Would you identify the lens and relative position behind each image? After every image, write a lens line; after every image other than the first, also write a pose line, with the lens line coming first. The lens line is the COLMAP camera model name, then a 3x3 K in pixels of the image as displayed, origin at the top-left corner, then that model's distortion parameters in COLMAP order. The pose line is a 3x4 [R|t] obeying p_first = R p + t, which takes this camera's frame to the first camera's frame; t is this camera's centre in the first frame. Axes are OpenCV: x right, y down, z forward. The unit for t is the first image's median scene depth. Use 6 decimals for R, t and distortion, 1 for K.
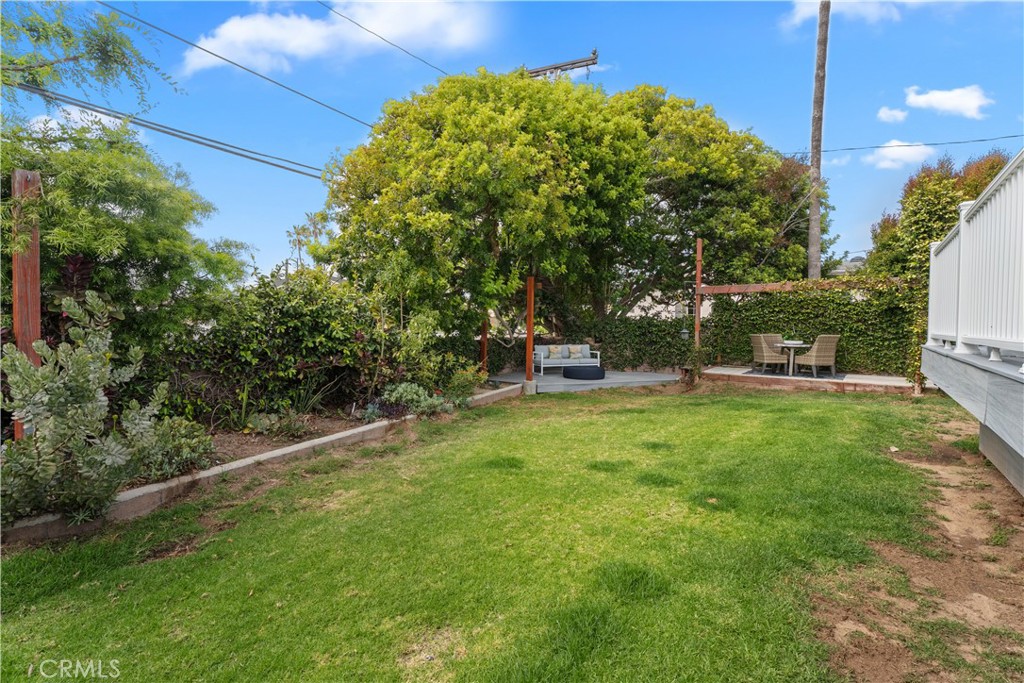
lens RADIAL K [[455.2, 0, 510.8], [0, 455.2, 335.5], [0, 0, 1]] dist [0.000498, -0.000463]
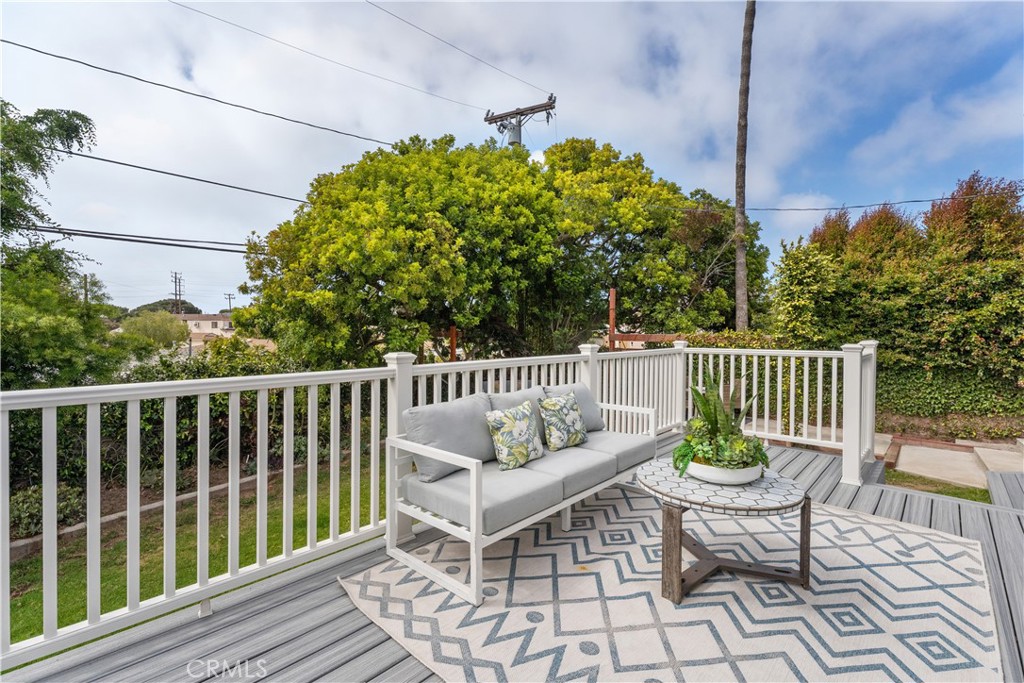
lens RADIAL K [[455.2, 0, 513.3], [0, 455.2, 332.4], [0, 0, 1]] dist [0.000498, -0.000463]
pose [[0.995242, -0.002925, -0.097388, 0.334108], [0.001797, 0.999930, -0.011674, -0.112716], [0.097415, 0.011443, 0.995178, -0.086657]]
